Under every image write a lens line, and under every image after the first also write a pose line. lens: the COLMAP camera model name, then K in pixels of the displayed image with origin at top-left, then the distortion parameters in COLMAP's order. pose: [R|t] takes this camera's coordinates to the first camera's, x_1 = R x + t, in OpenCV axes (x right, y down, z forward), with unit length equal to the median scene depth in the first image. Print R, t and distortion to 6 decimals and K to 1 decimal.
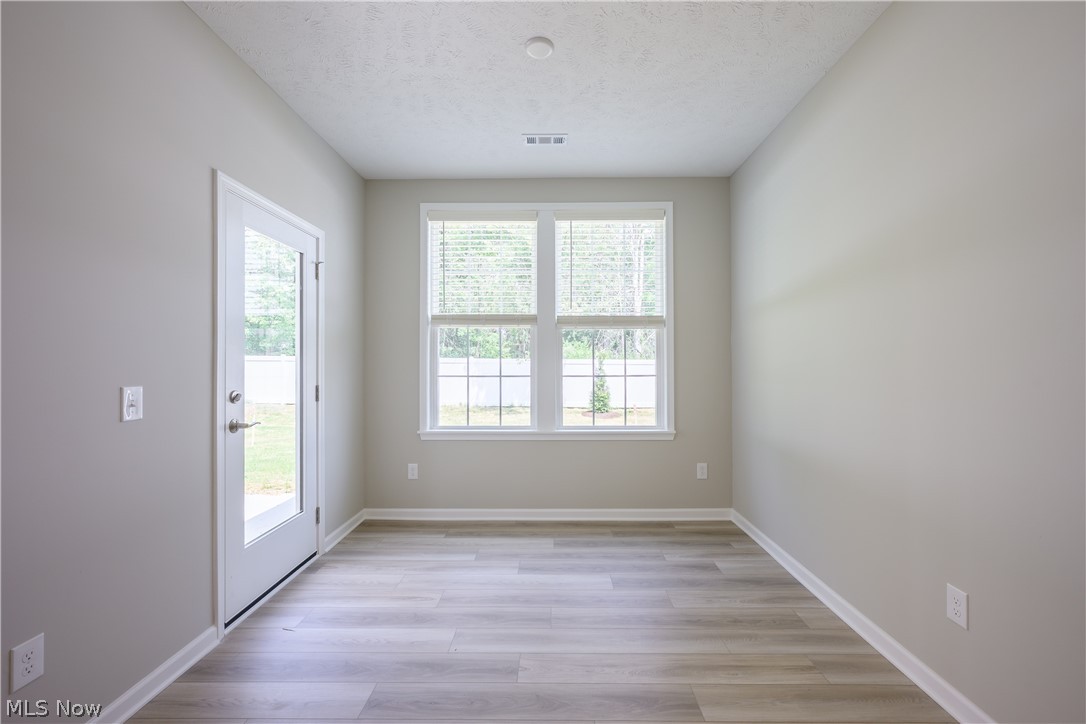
lens RADIAL K [[419.5, 0, 543.0], [0, 419.5, 362.0], [0, 0, 1]] dist [0.000445, 0.000028]
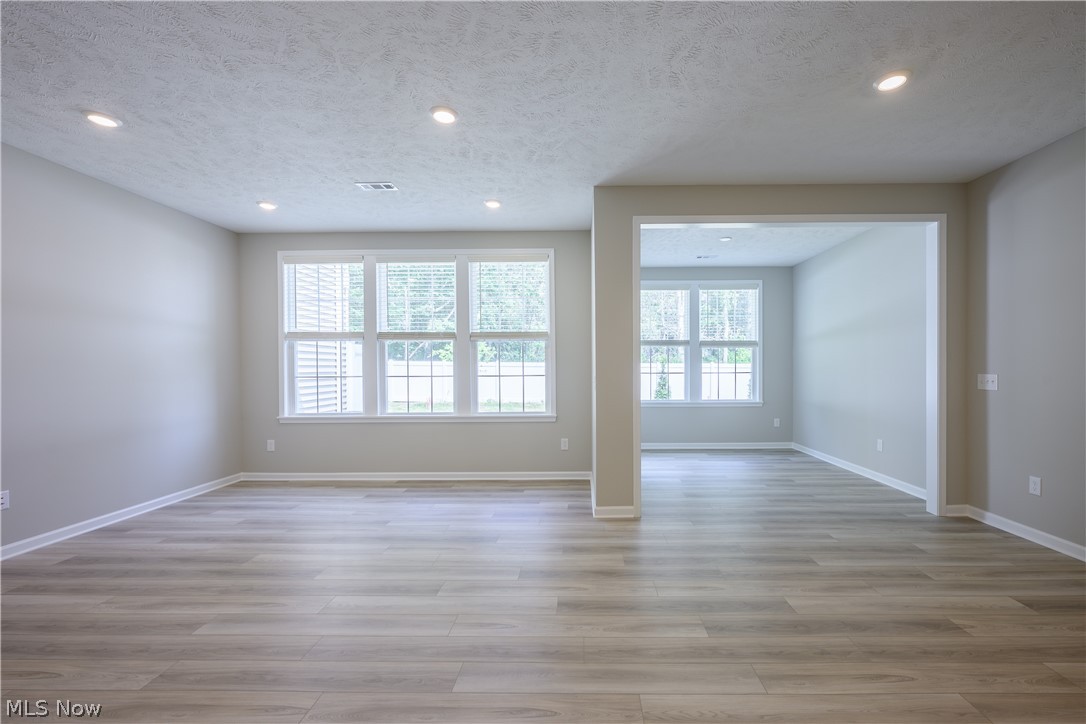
lens RADIAL K [[454.3, 0, 548.6], [0, 454.3, 372.3], [0, 0, 1]] dist [-0.002252, -0.000046]
pose [[0.999933, -0.001932, 0.011421, -0.676306], [0.001751, 0.999873, 0.015821, -0.001793], [-0.011450, -0.015800, 0.999810, -1.037286]]
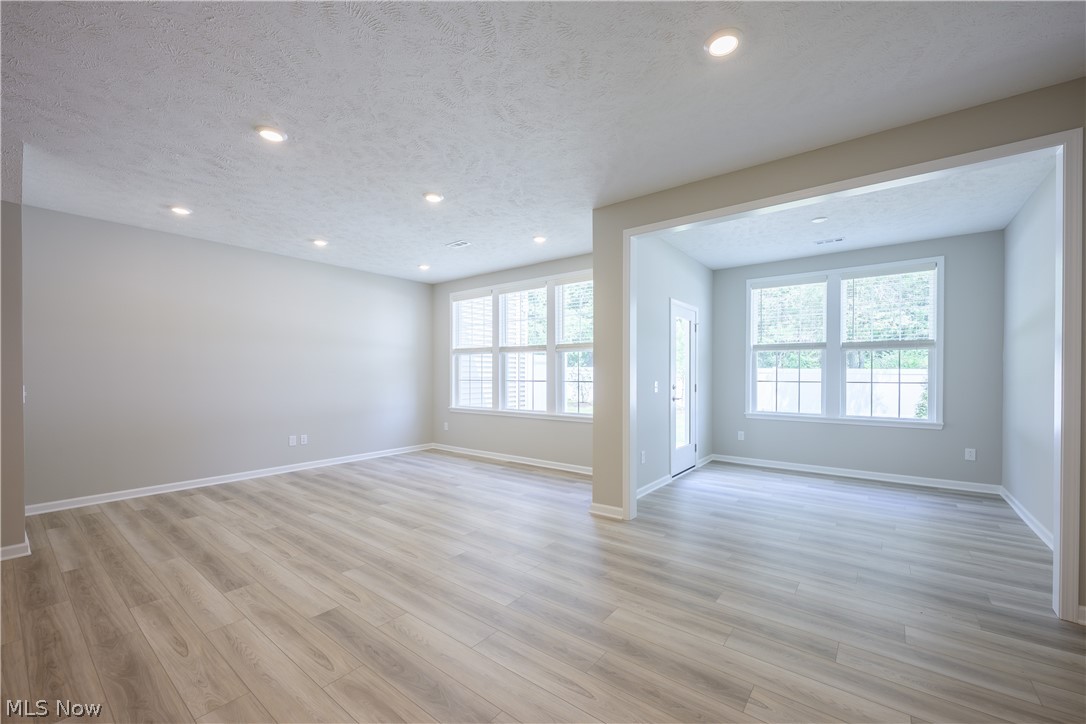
lens RADIAL K [[438.8, 0, 547.1], [0, 438.8, 376.1], [0, 0, 1]] dist [-0.001595, -0.000252]
pose [[0.800686, 0.007128, -0.599041, 0.132644], [0.000223, 0.999926, 0.012195, -0.007987], [0.599084, -0.009898, 0.800625, -0.930447]]
